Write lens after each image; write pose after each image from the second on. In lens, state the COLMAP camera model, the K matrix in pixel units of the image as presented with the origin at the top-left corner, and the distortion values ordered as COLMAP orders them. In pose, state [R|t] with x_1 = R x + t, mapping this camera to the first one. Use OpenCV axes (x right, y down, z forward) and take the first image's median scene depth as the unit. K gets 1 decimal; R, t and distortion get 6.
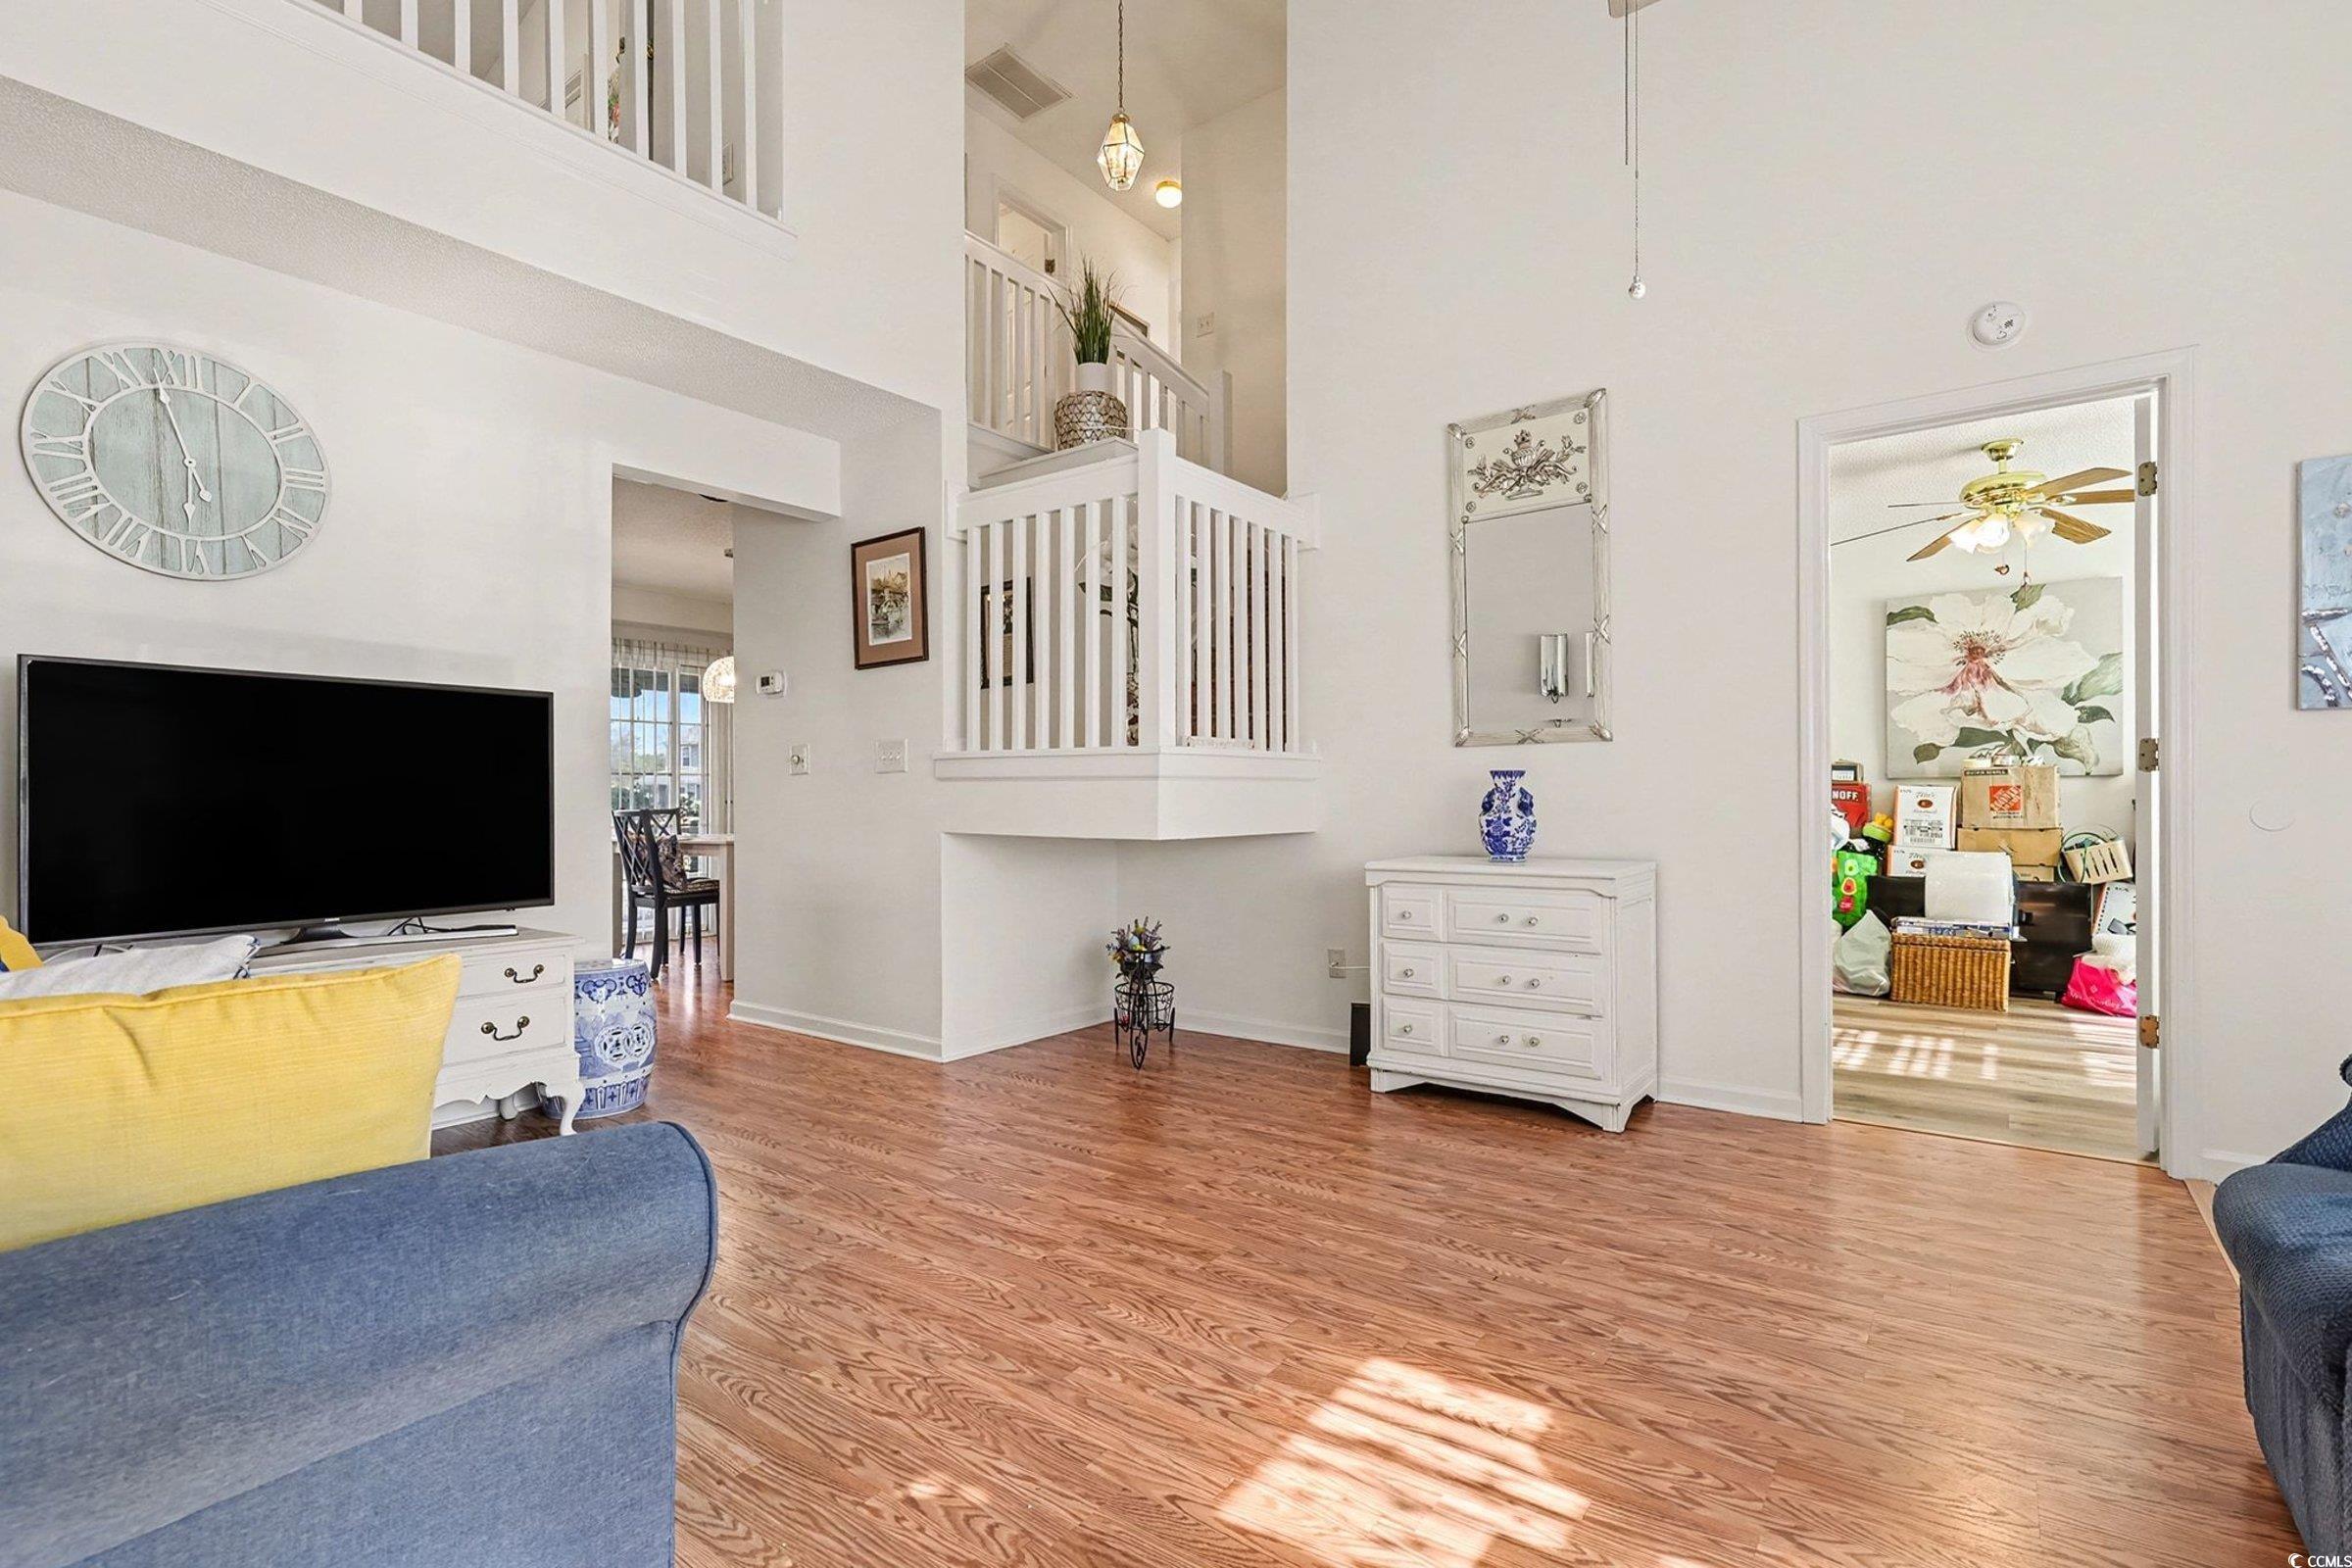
lens RADIAL K [[1115.5, 0, 1192.5], [0, 1115.5, 745.7], [0, 0, 1]] dist [0.000024, -0.000183]
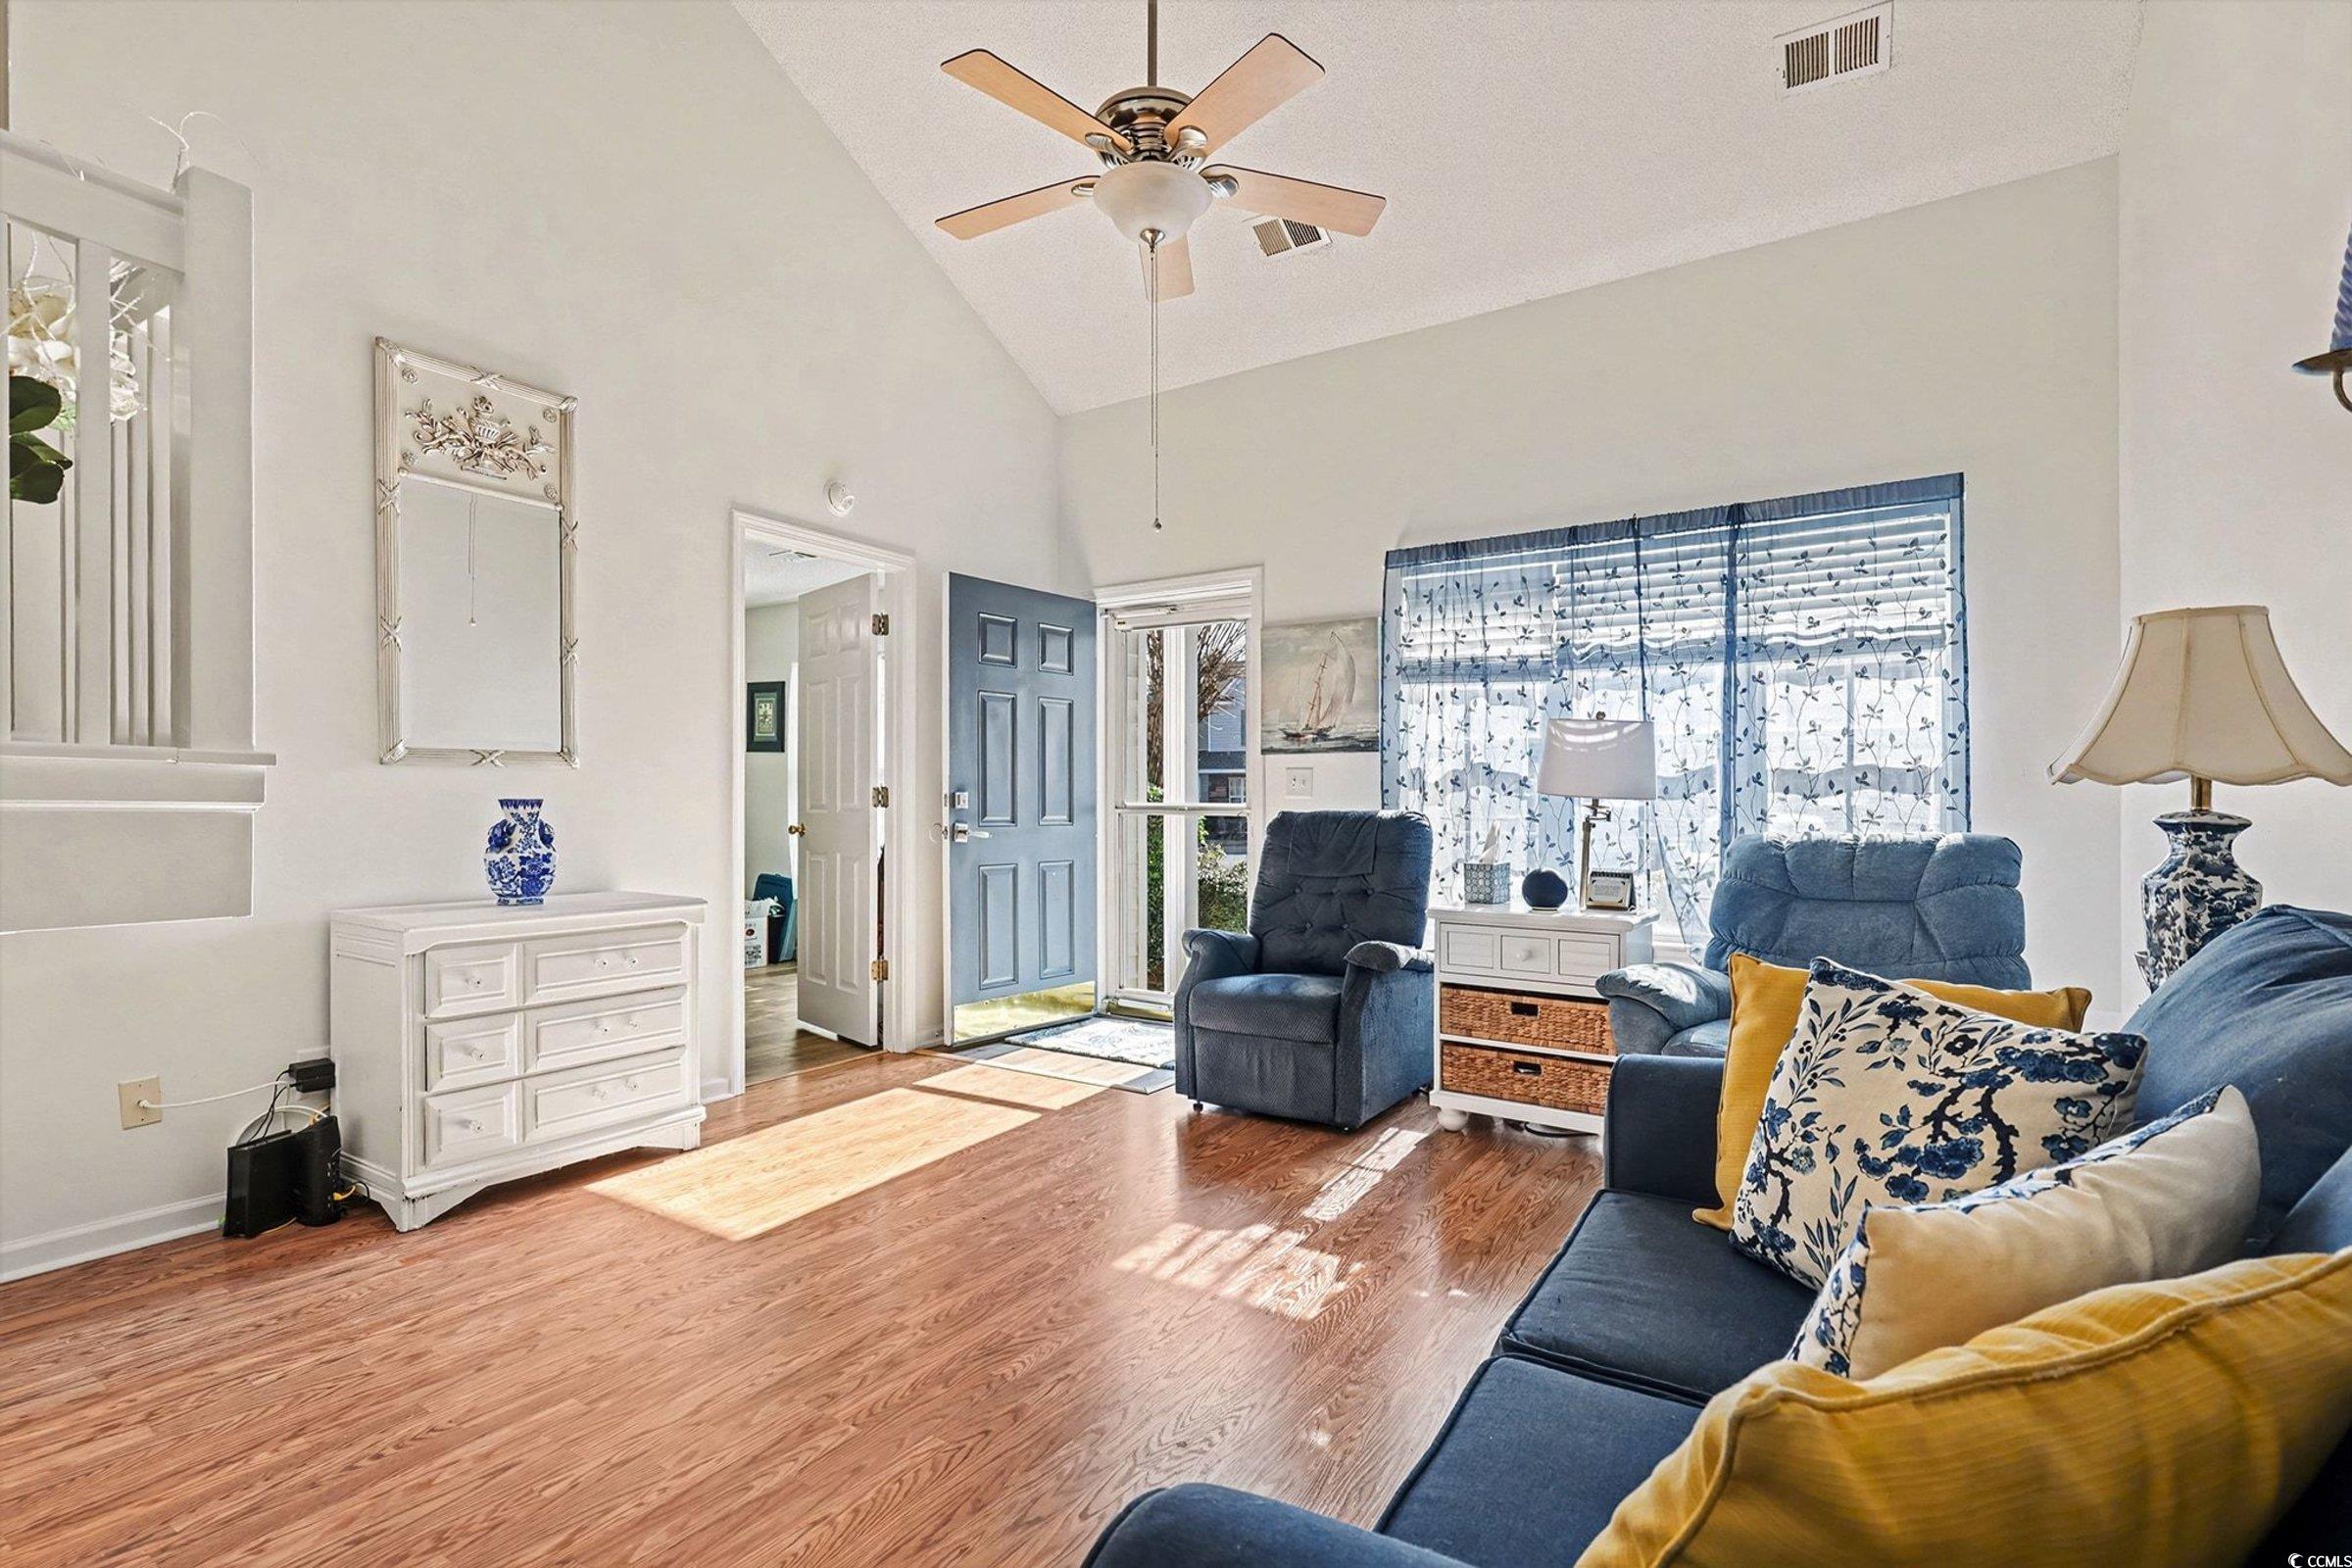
lens RADIAL K [[1115.5, 0, 1212.0], [0, 1115.5, 795.9], [0, 0, 1]] dist [0.000024, -0.000183]
pose [[-0.079271, 0.000285, 0.996853, -0.942724], [-0.048895, 0.998795, -0.004174, -0.004049], [-0.995653, -0.049072, -0.079162, 0.818241]]
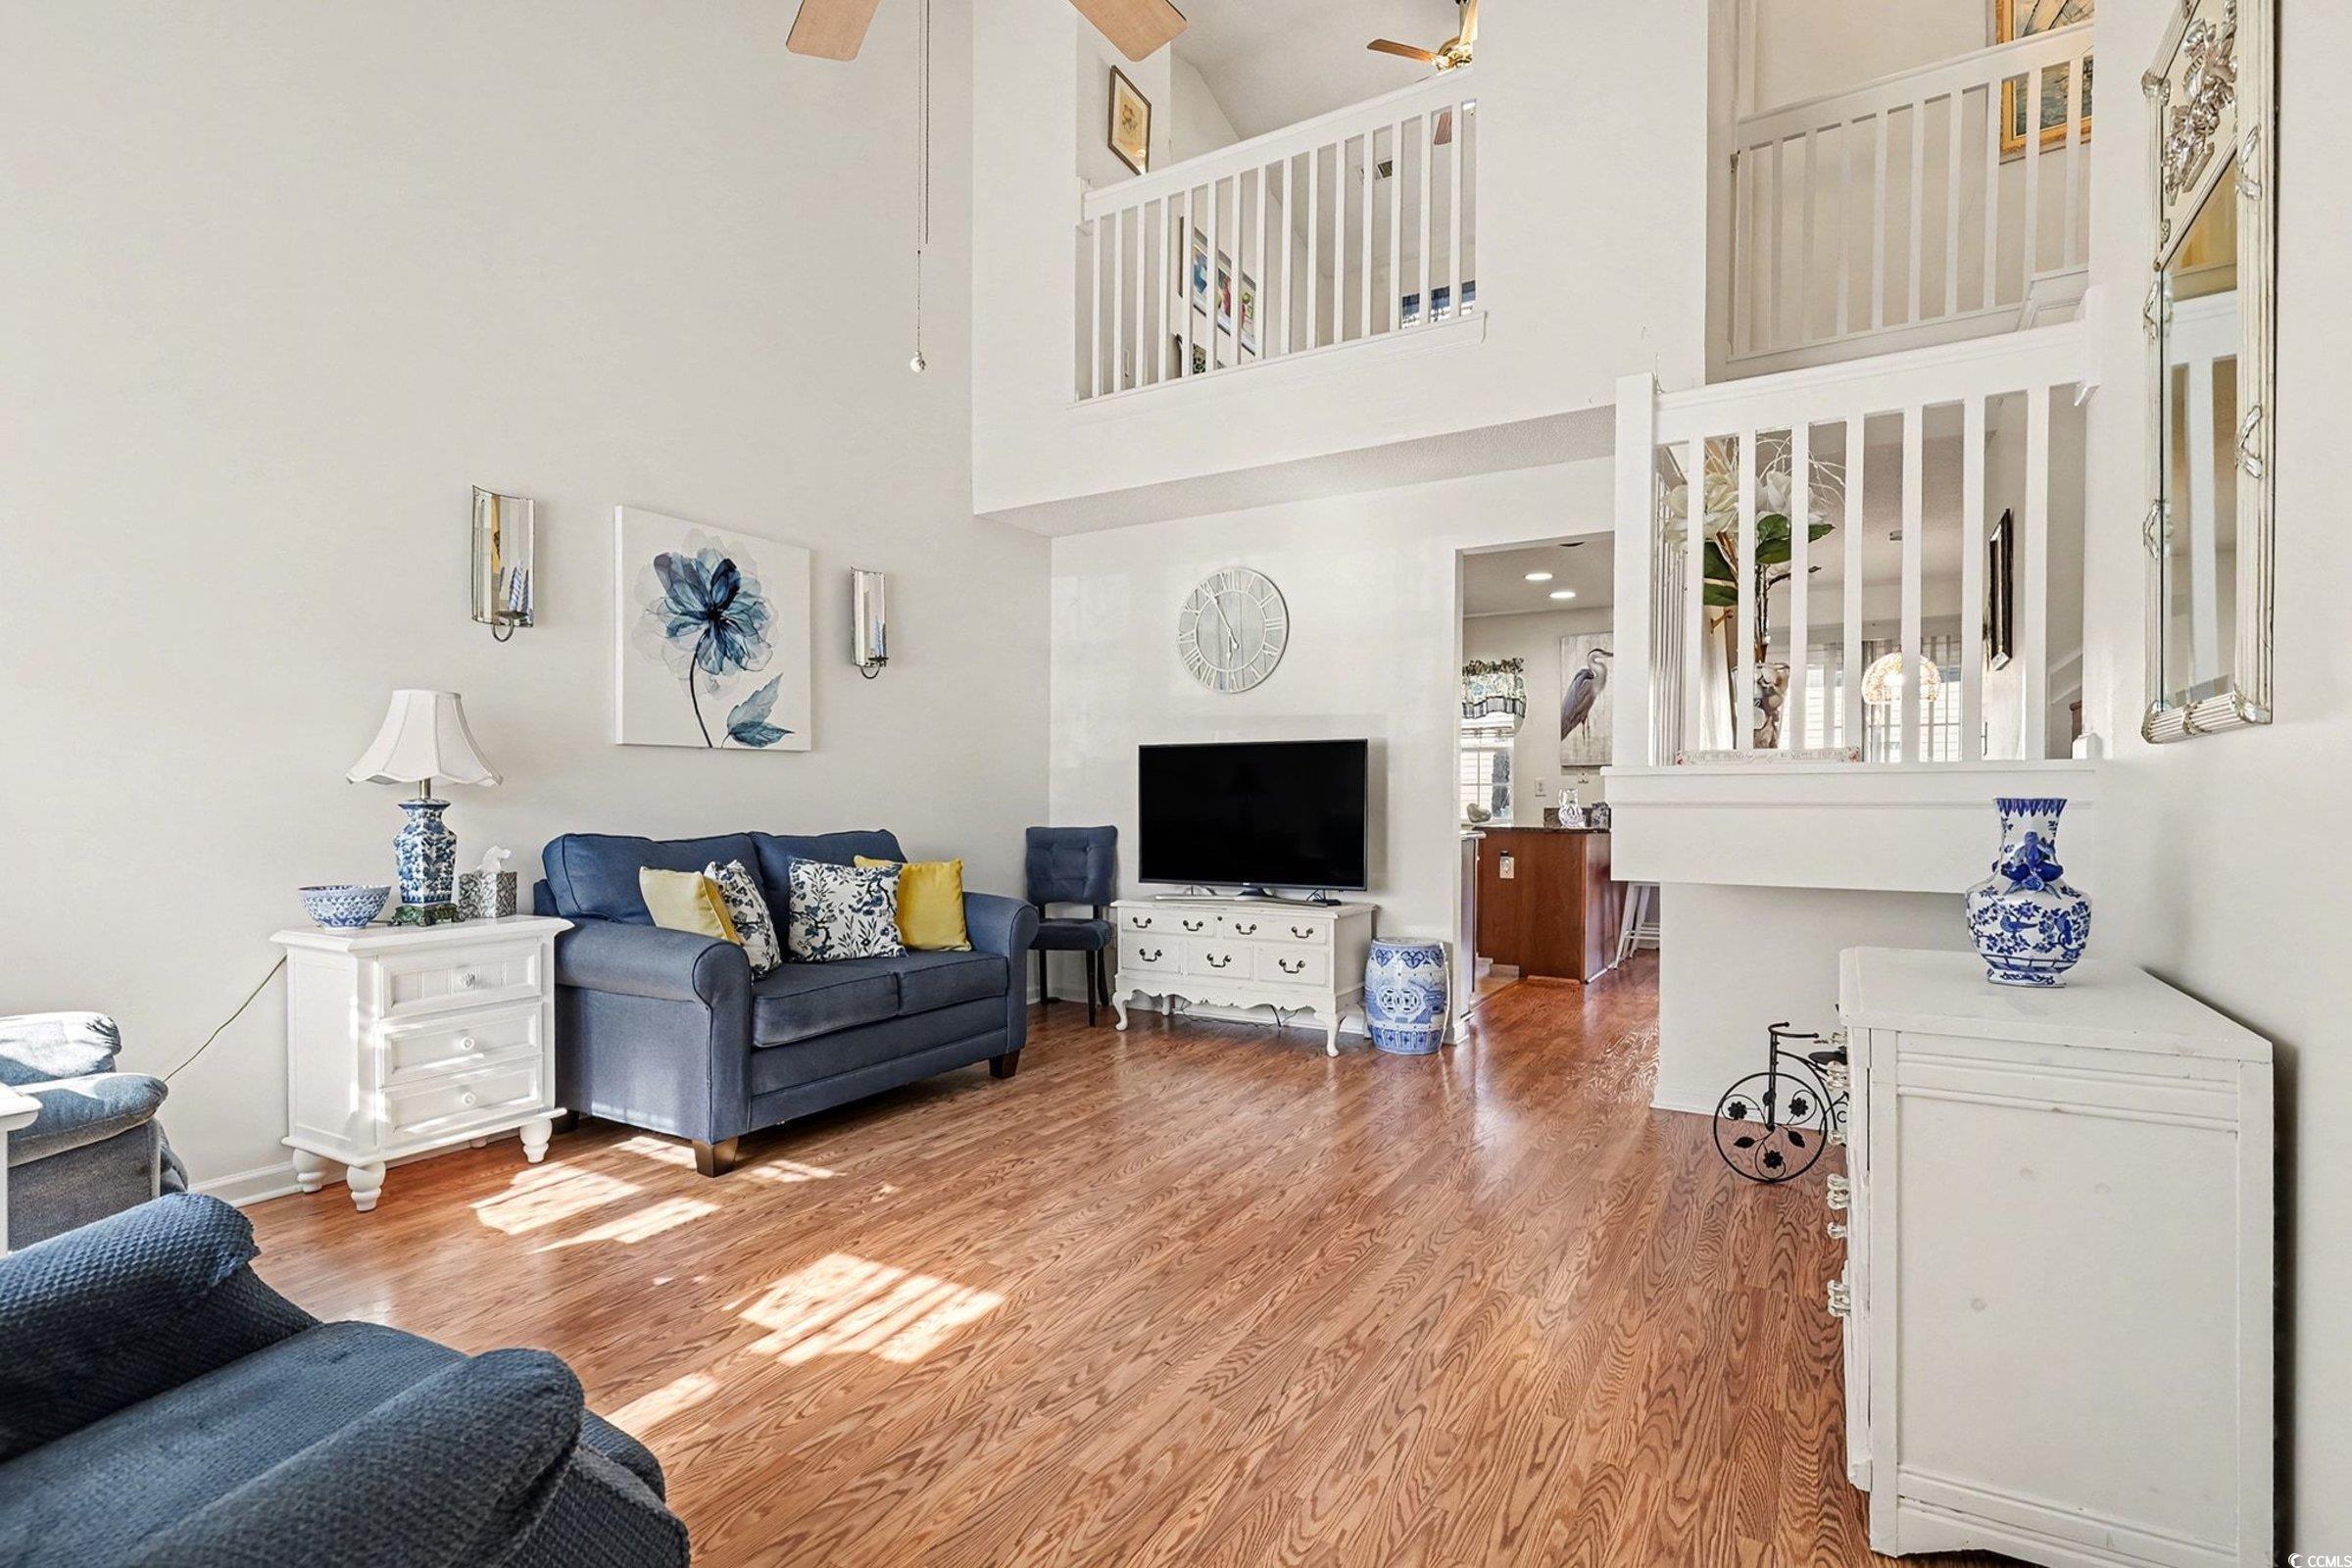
lens RADIAL K [[1115.5, 0, 1160.4], [0, 1115.5, 787.0], [0, 0, 1]] dist [0.000024, -0.000183]
pose [[0.078834, -0.003997, -0.996880, 1.130961], [0.045652, 0.998957, -0.000396, -0.001609], [0.995842, -0.045478, 0.078934, 0.889607]]
